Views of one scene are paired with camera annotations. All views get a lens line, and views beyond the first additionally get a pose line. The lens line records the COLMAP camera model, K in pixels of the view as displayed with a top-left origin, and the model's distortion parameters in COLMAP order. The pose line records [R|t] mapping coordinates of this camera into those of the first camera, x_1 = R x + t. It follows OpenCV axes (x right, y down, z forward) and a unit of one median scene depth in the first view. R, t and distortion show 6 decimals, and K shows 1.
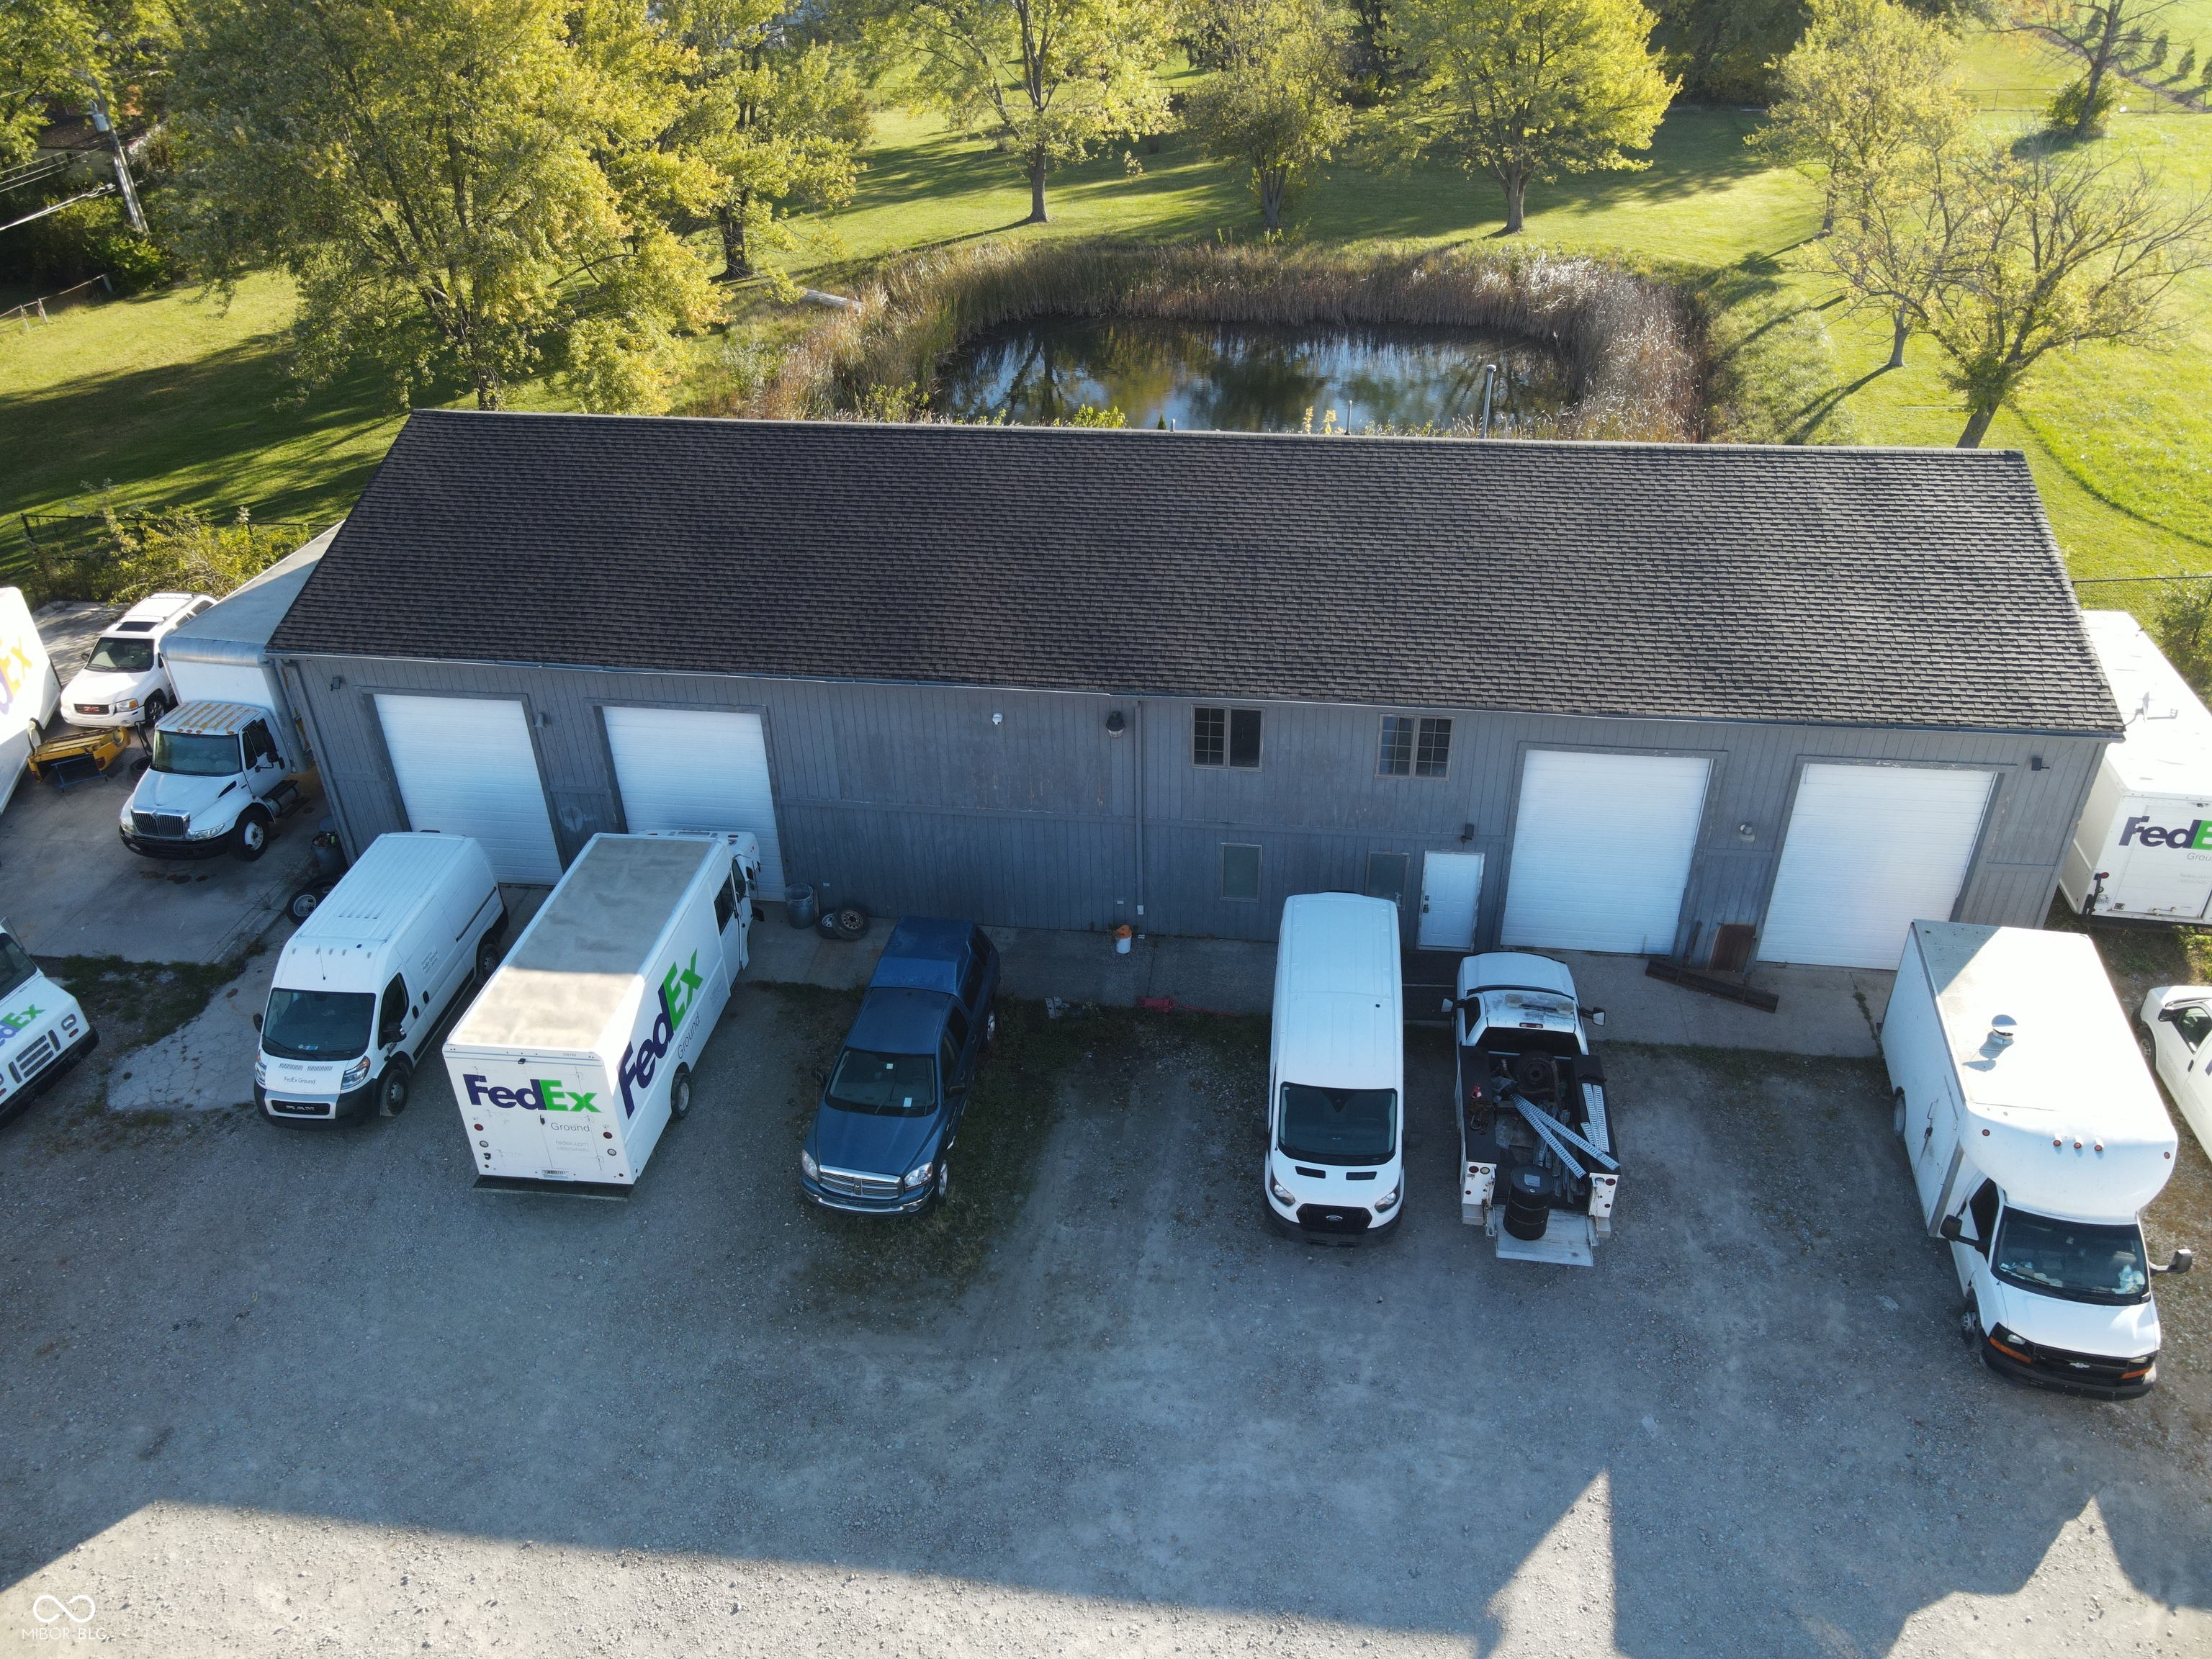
lens RADIAL K [[1636.4, 0, 1097.7], [0, 1636.4, 828.0], [0, 0, 1]] dist [0.025958, 0.003212]
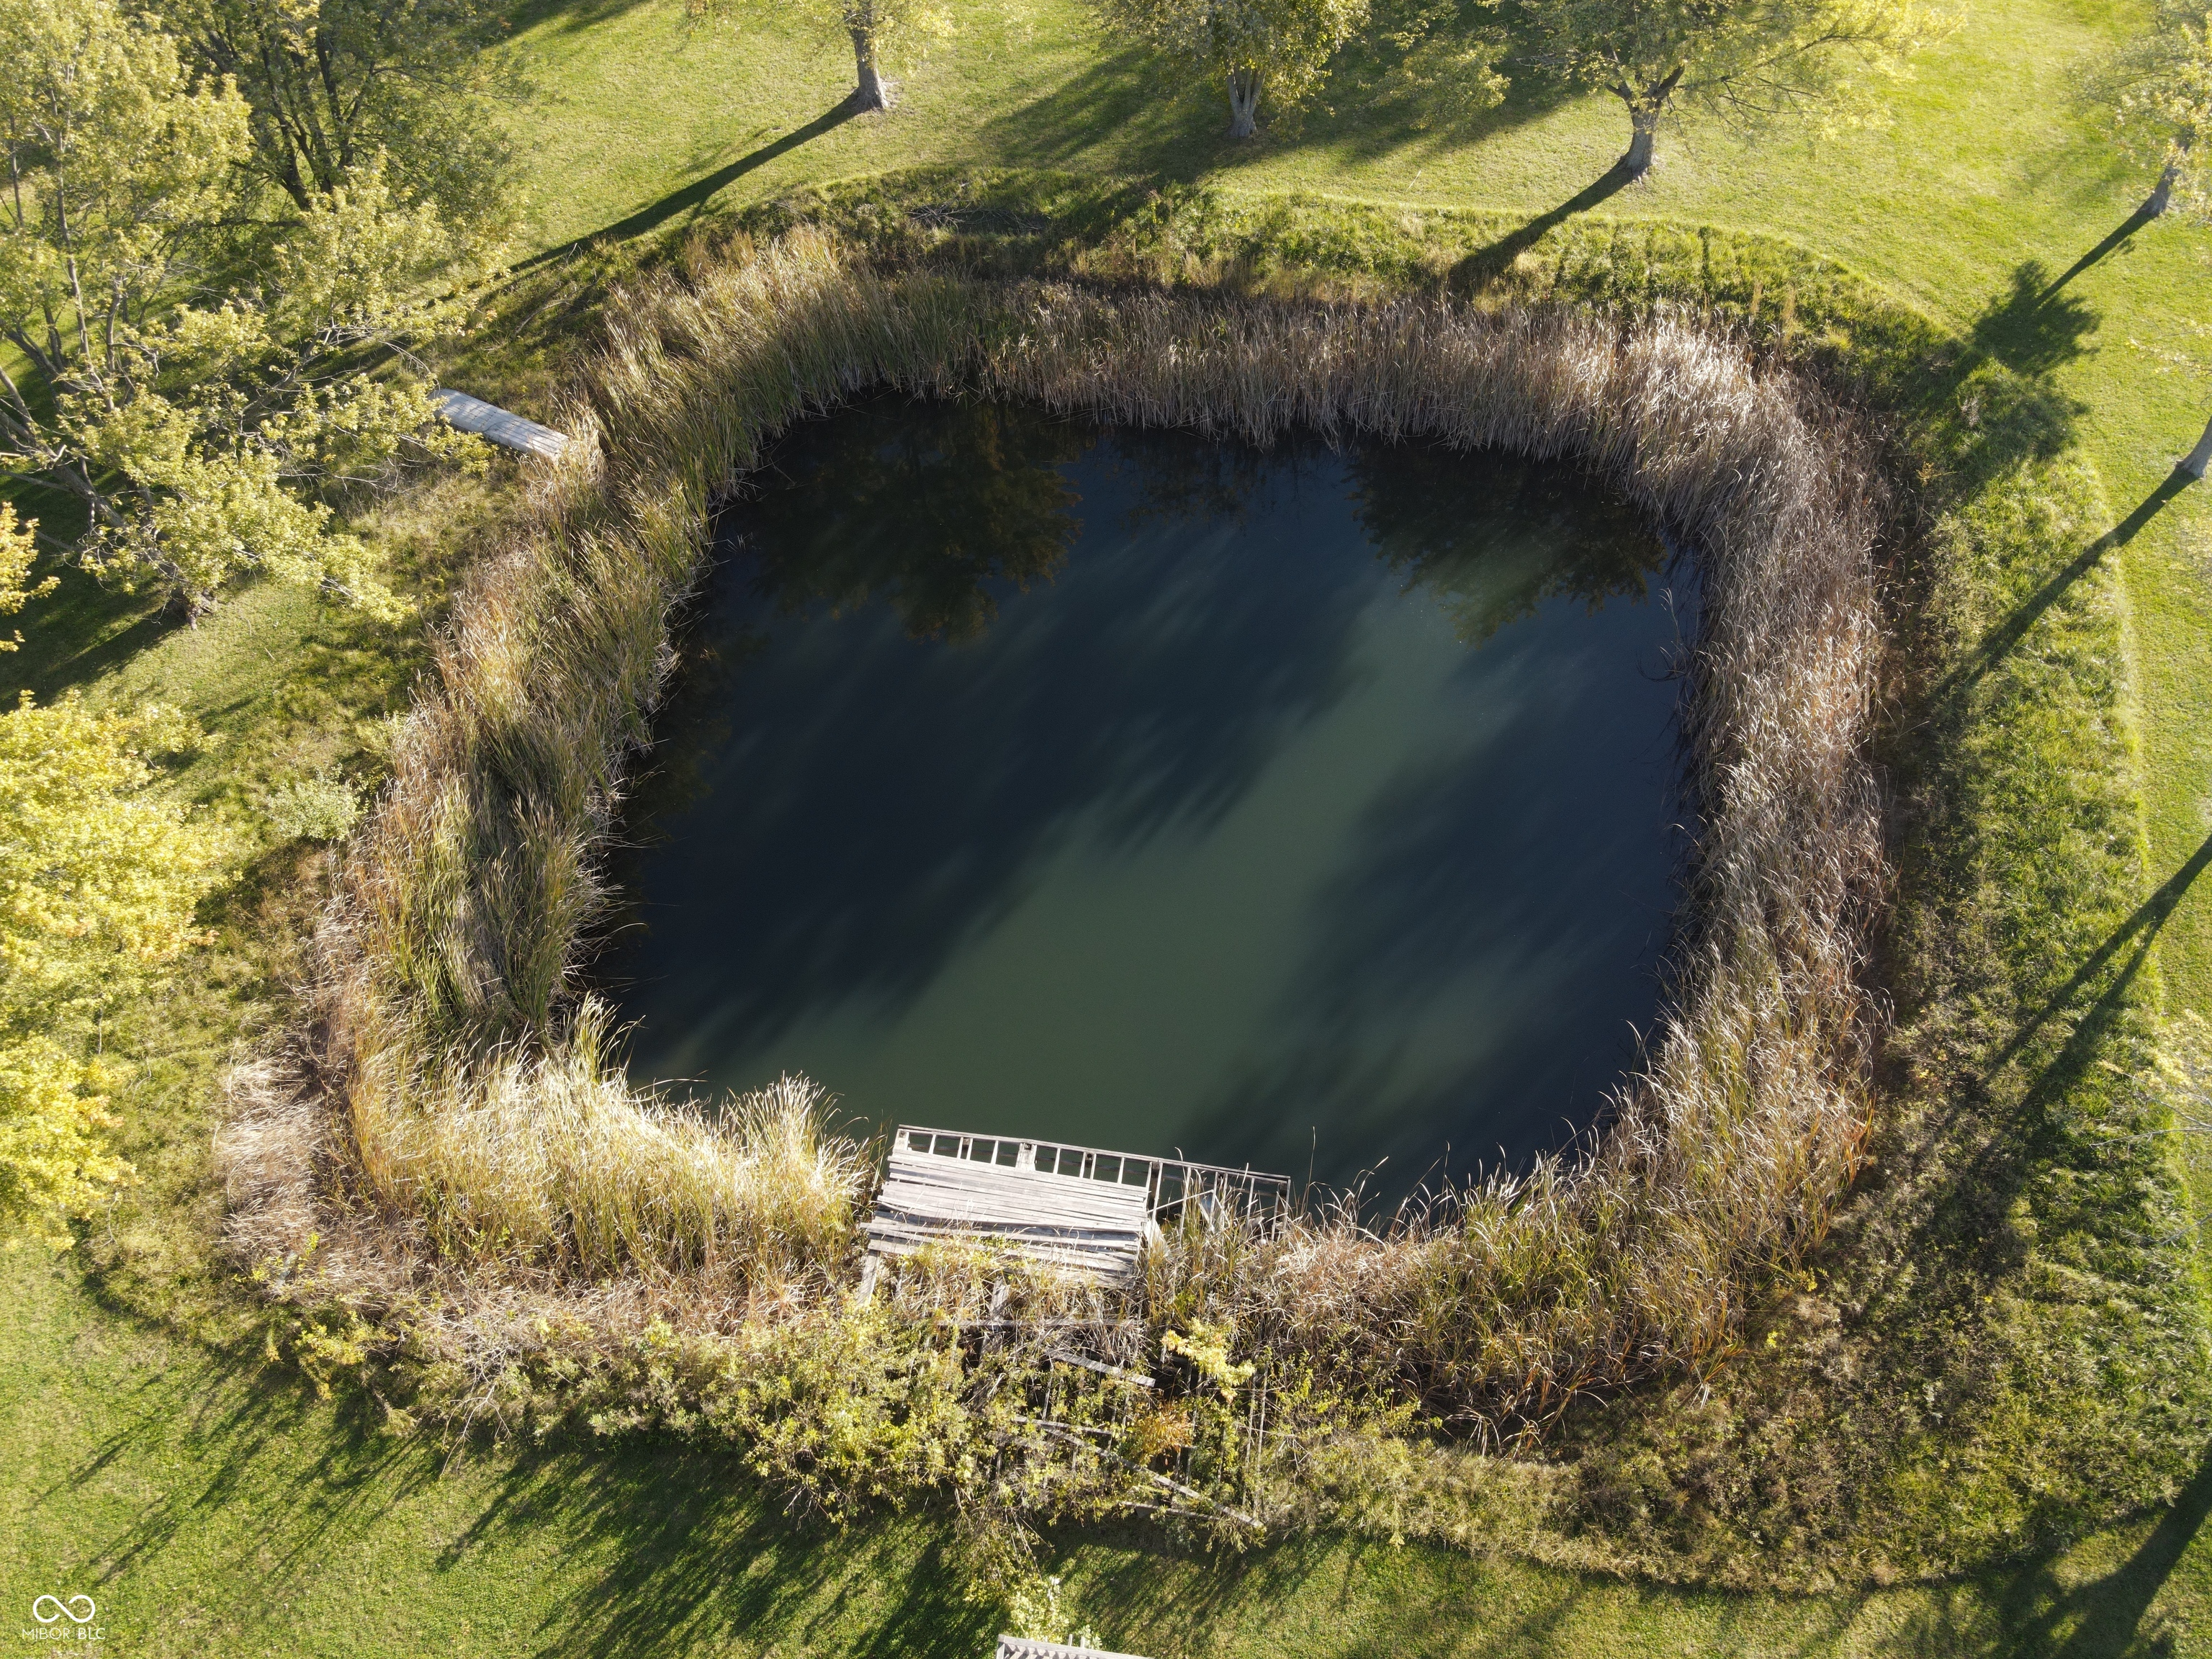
lens RADIAL K [[1636.4, 0, 1111.5], [0, 1636.4, 820.1], [0, 0, 1]] dist [0.025958, 0.003212]
pose [[0.999910, -0.003786, -0.012885, 0.182689], [0.008669, 0.914742, 0.403946, -1.084068], [0.010257, -0.404021, 0.914692, 0.946763]]
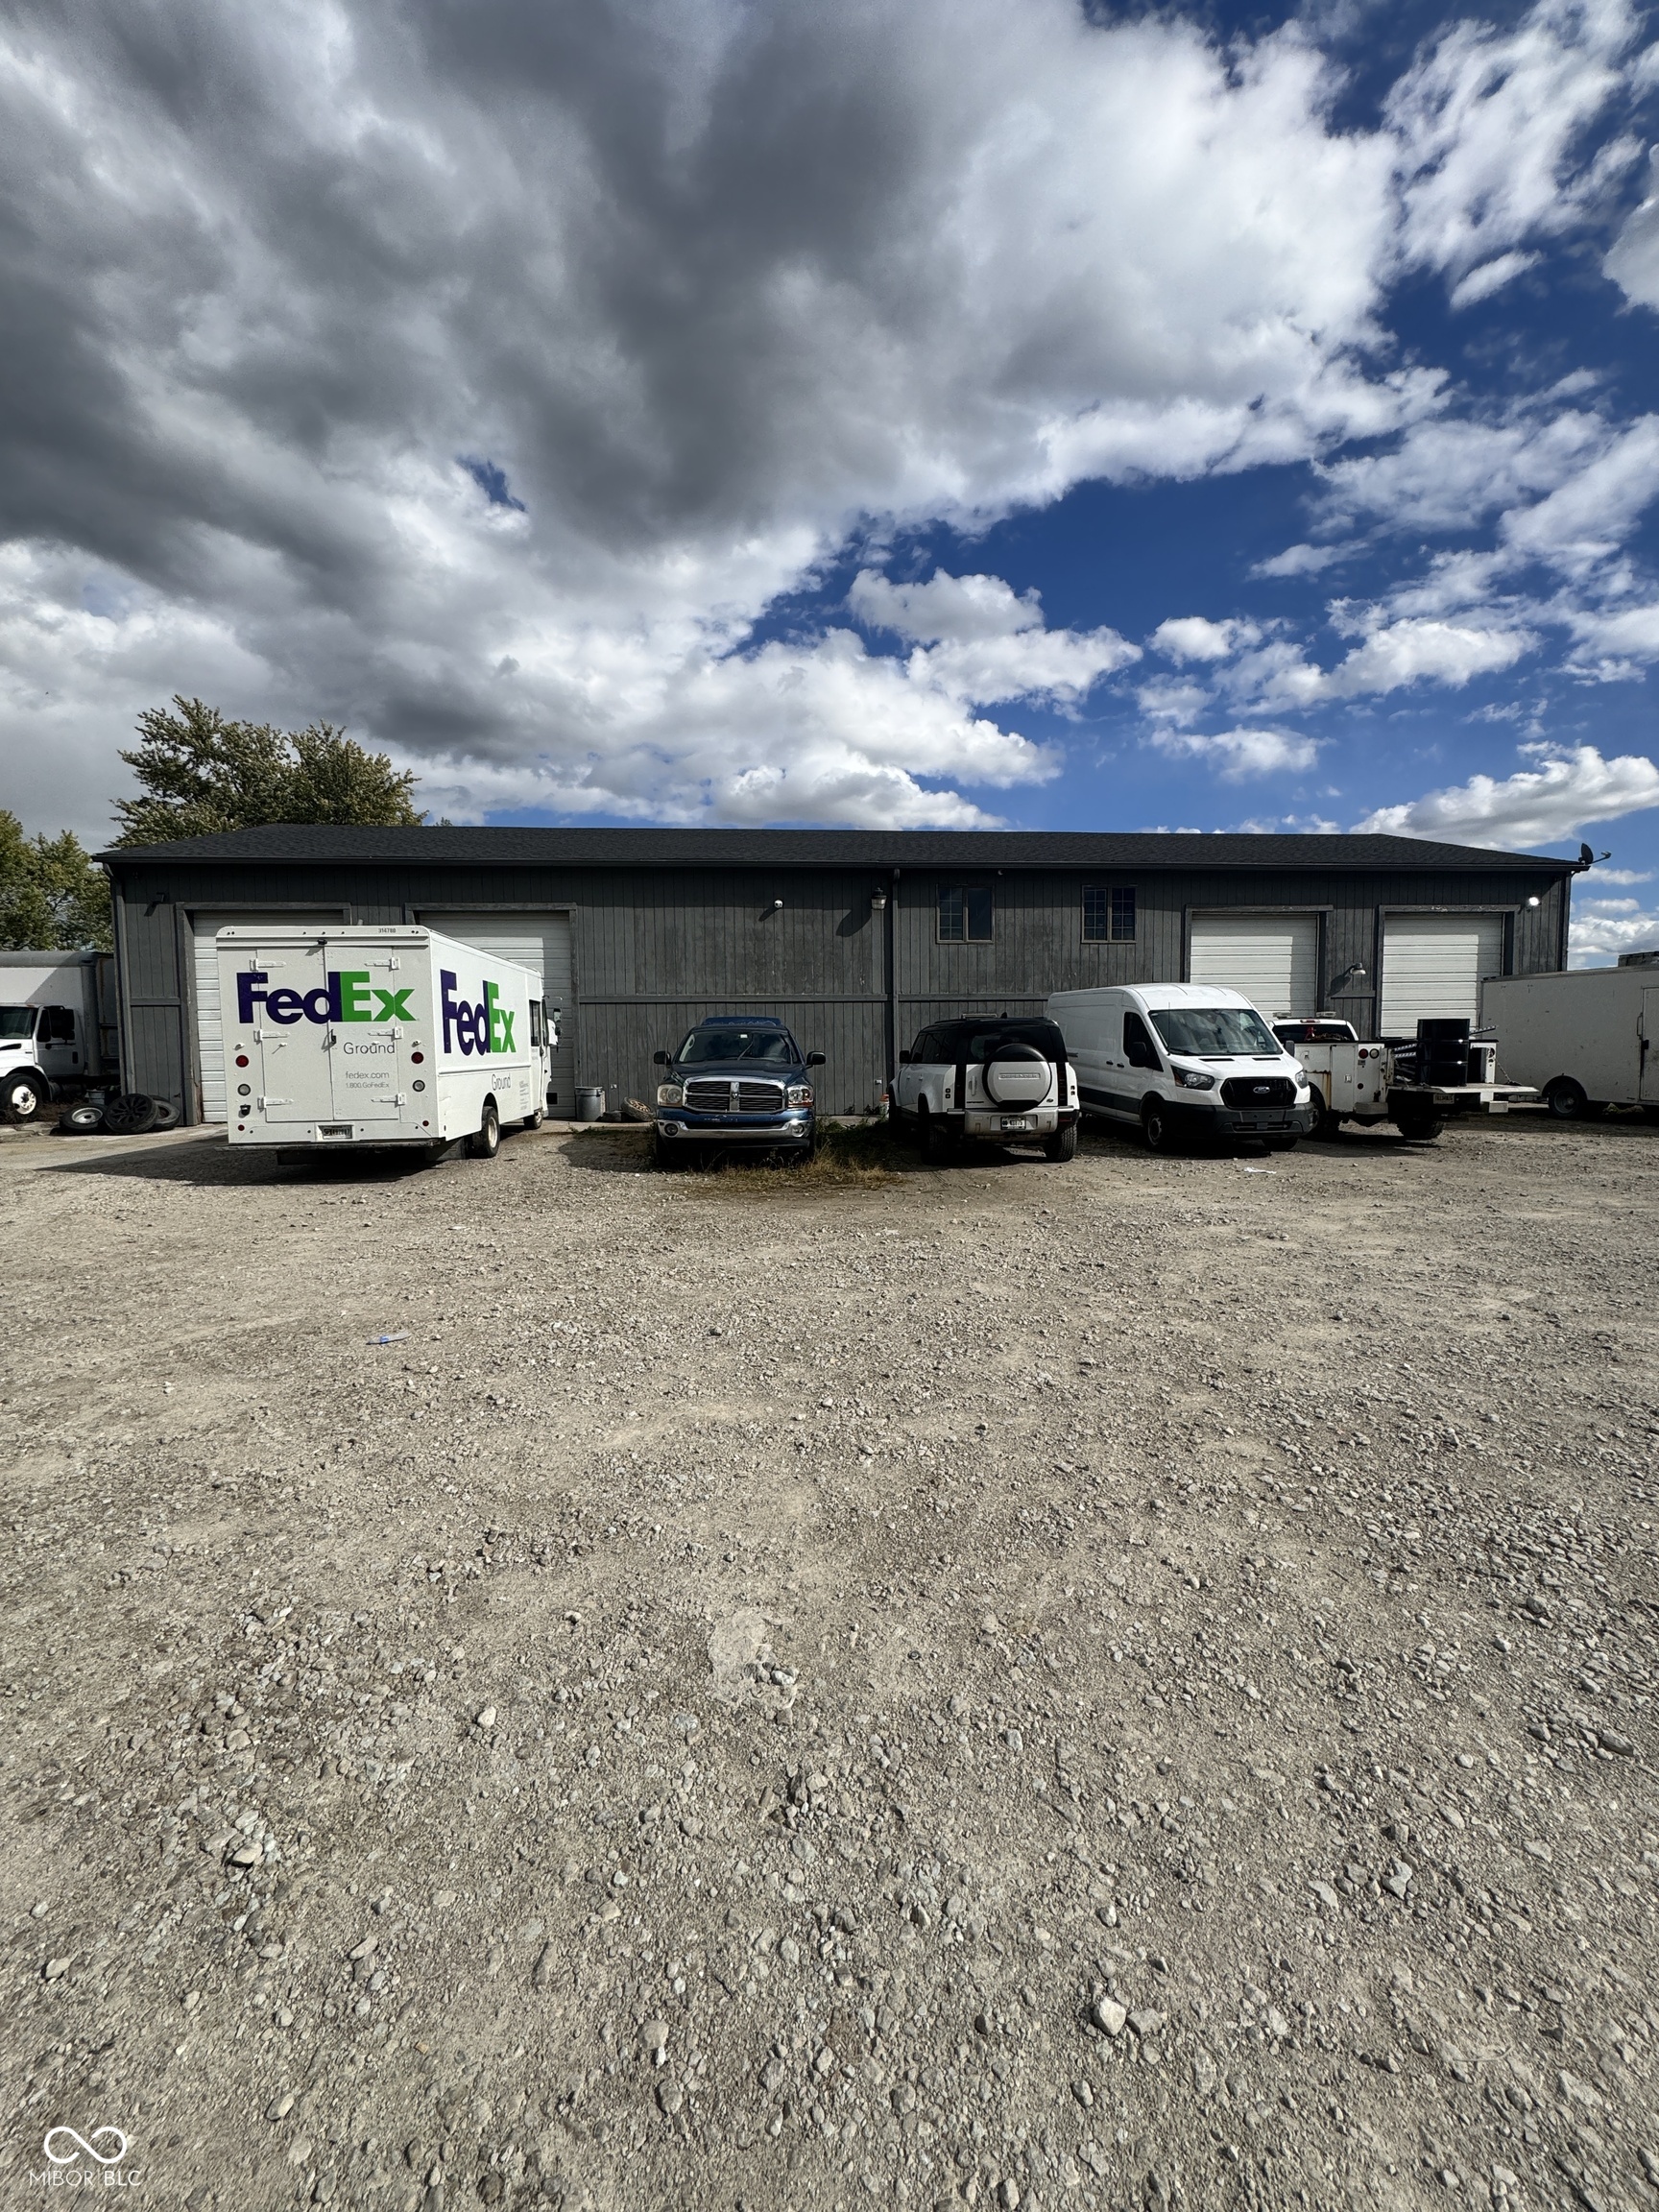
lens RADIAL K [[887.2, 0, 827.0], [0, 887.2, 1111.1], [0, 0, 1]] dist [0.000966, 0.000025]
pose [[0.977214, -0.010507, 0.211996, -0.167633], [0.111720, 0.874692, -0.471628, 0.380165], [-0.180476, 0.484566, 0.855935, 0.518782]]
